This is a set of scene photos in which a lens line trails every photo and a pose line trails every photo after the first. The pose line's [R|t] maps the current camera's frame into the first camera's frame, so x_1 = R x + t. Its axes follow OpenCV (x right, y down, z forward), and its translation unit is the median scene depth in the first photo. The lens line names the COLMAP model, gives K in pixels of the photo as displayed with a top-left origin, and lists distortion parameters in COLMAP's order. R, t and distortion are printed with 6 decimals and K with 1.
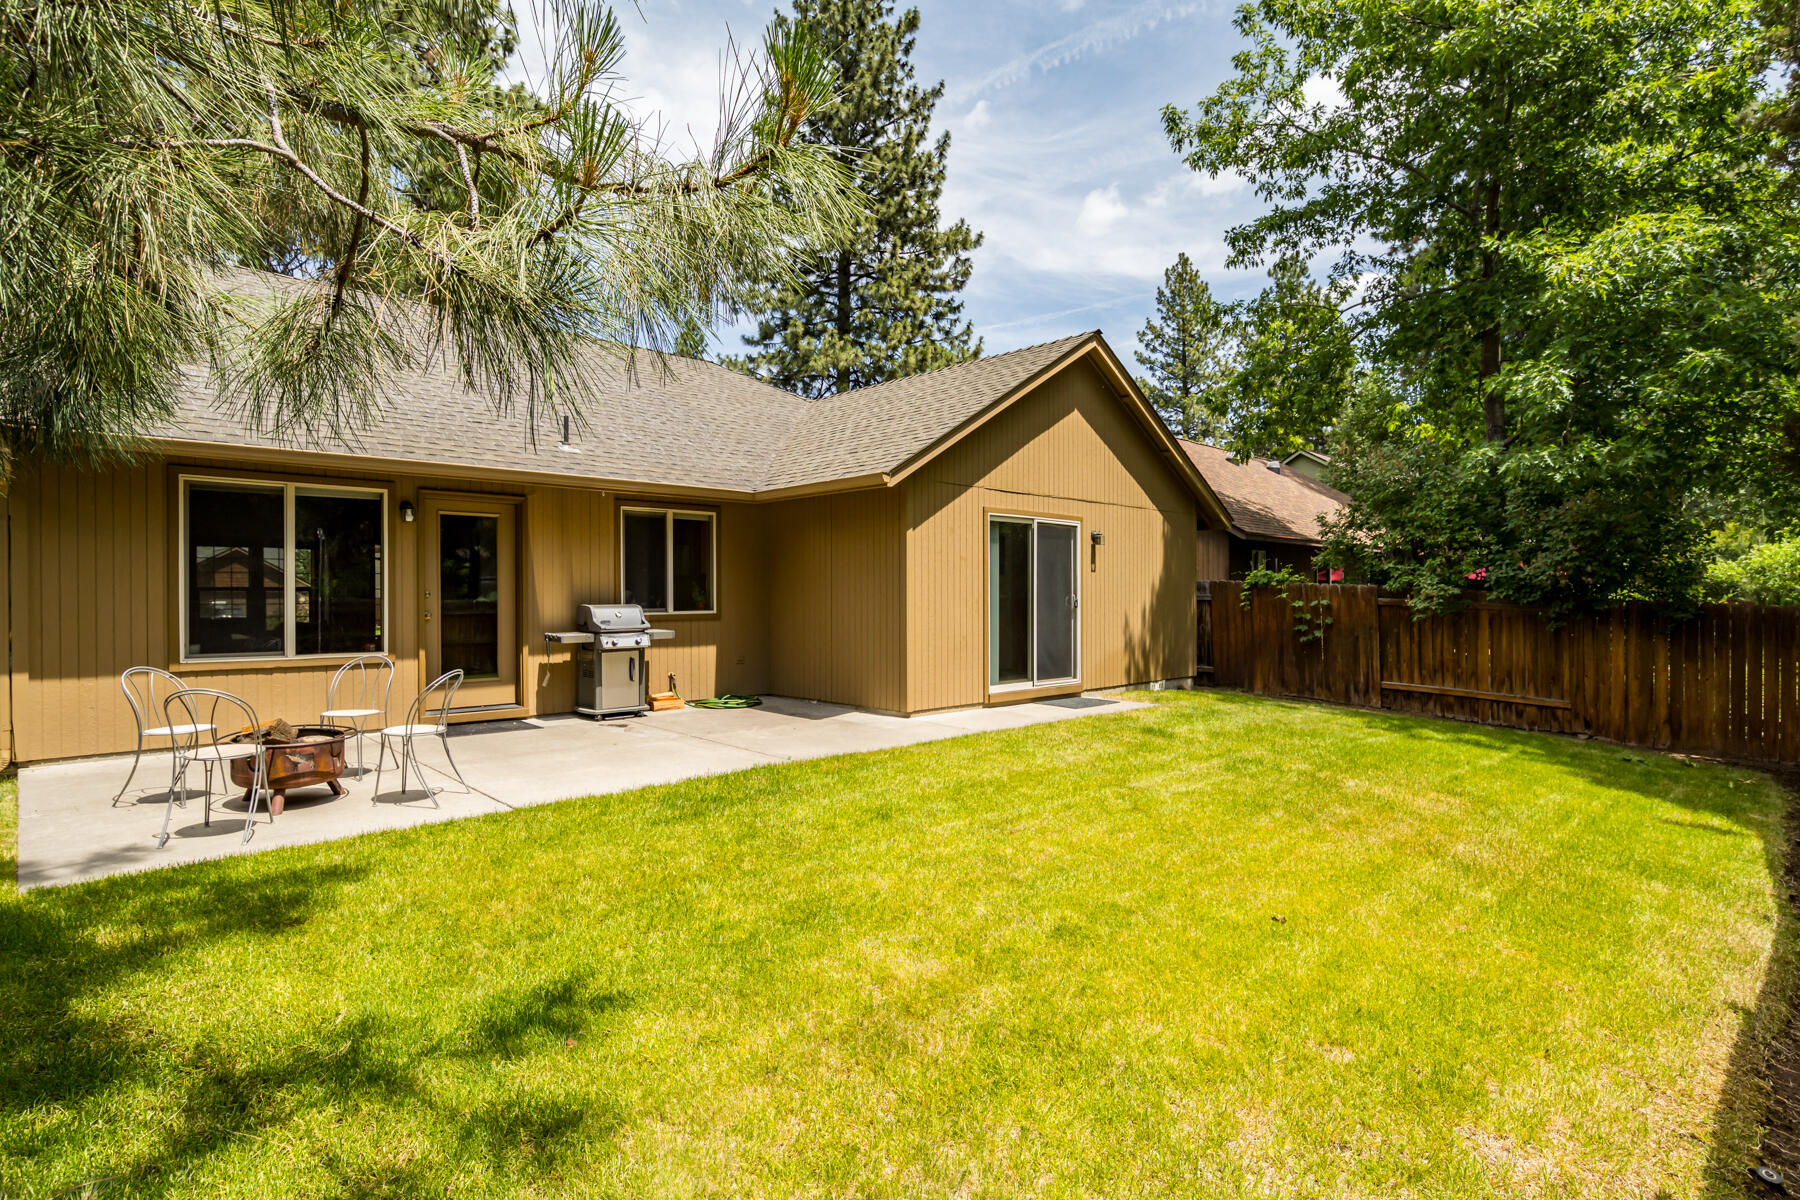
lens RADIAL K [[910.6, 0, 904.2], [0, 910.6, 602.8], [0, 0, 1]] dist [-0.015748, 0.005118]
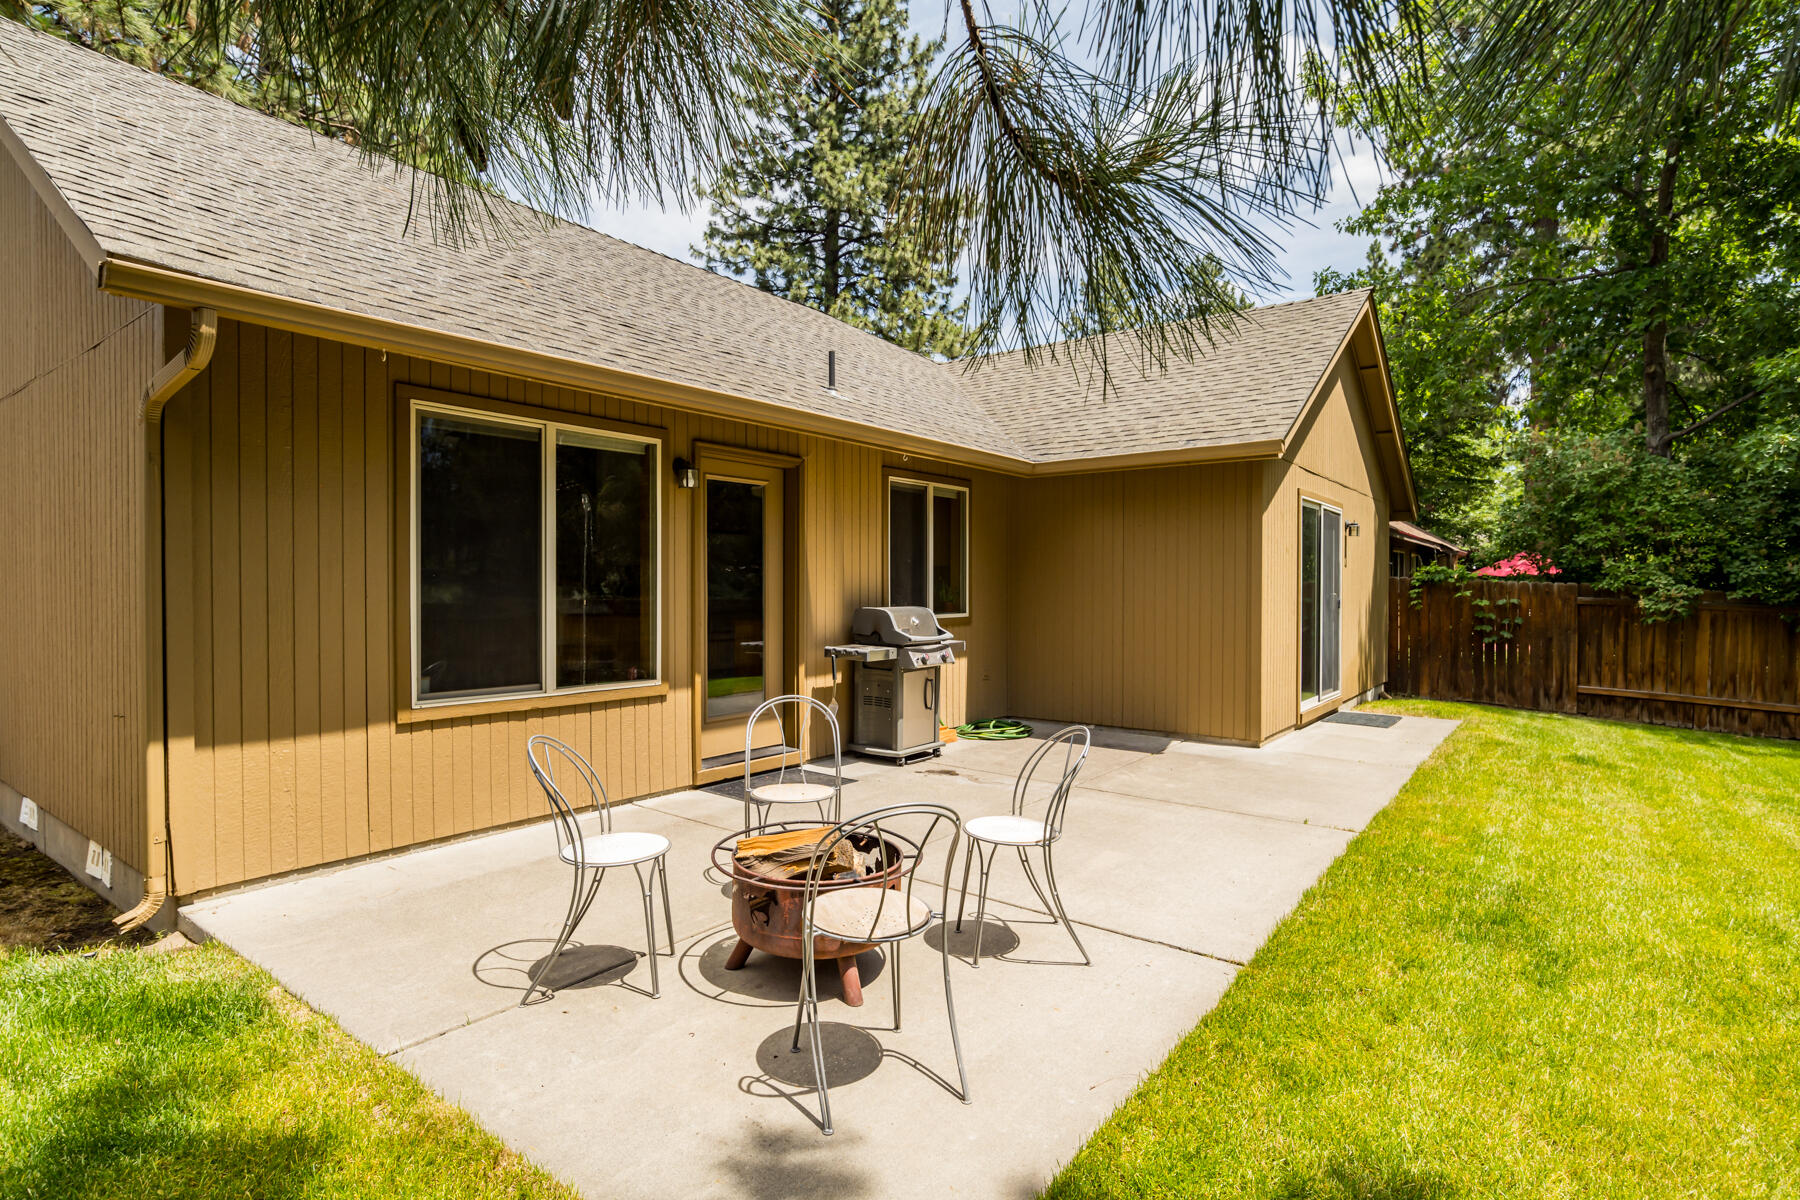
lens RADIAL K [[910.6, 0, 895.6], [0, 910.6, 595.6], [0, 0, 1]] dist [-0.015748, 0.005118]
pose [[0.986589, 0.002365, 0.163207, -0.449945], [-0.002738, 0.999994, 0.002063, -0.009274], [-0.163201, -0.002482, 0.986590, 0.264701]]
